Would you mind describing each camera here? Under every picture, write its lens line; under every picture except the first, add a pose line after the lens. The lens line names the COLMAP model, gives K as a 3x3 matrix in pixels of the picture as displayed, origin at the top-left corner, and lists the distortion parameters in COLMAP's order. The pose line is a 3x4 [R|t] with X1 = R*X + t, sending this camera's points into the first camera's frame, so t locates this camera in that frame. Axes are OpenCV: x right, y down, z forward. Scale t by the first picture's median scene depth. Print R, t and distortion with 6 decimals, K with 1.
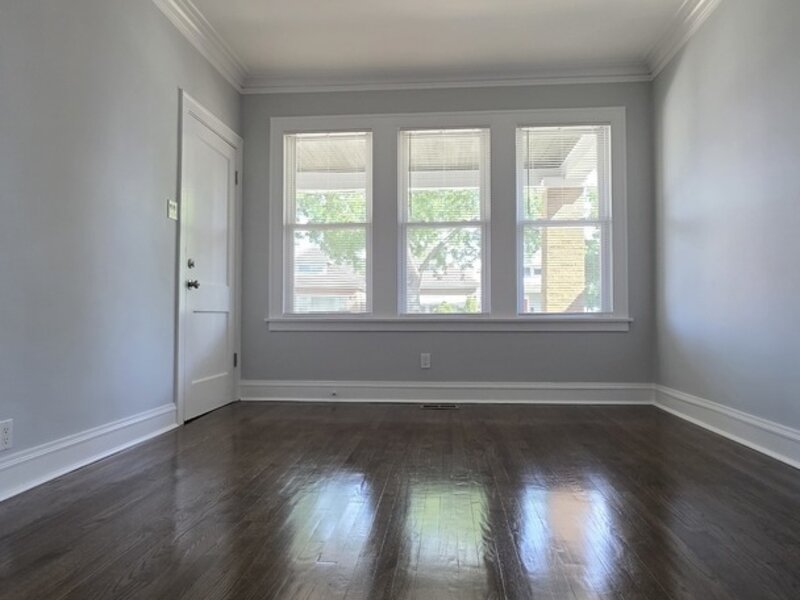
lens RADIAL K [[568.7, 0, 402.8], [0, 568.7, 298.0], [0, 0, 1]] dist [-0.005239, 0.004858]
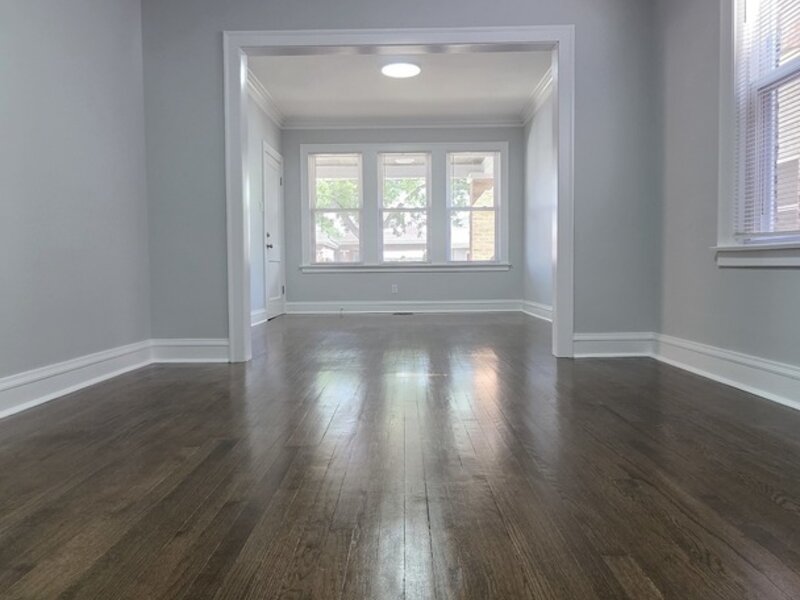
lens RADIAL K [[568.7, 0, 396.5], [0, 568.7, 297.4], [0, 0, 1]] dist [-0.005239, 0.004858]
pose [[0.998047, -0.011337, 0.061433, -0.059999], [0.006567, 0.996987, 0.077297, 0.001868], [-0.062125, -0.076742, 0.995114, -0.715399]]
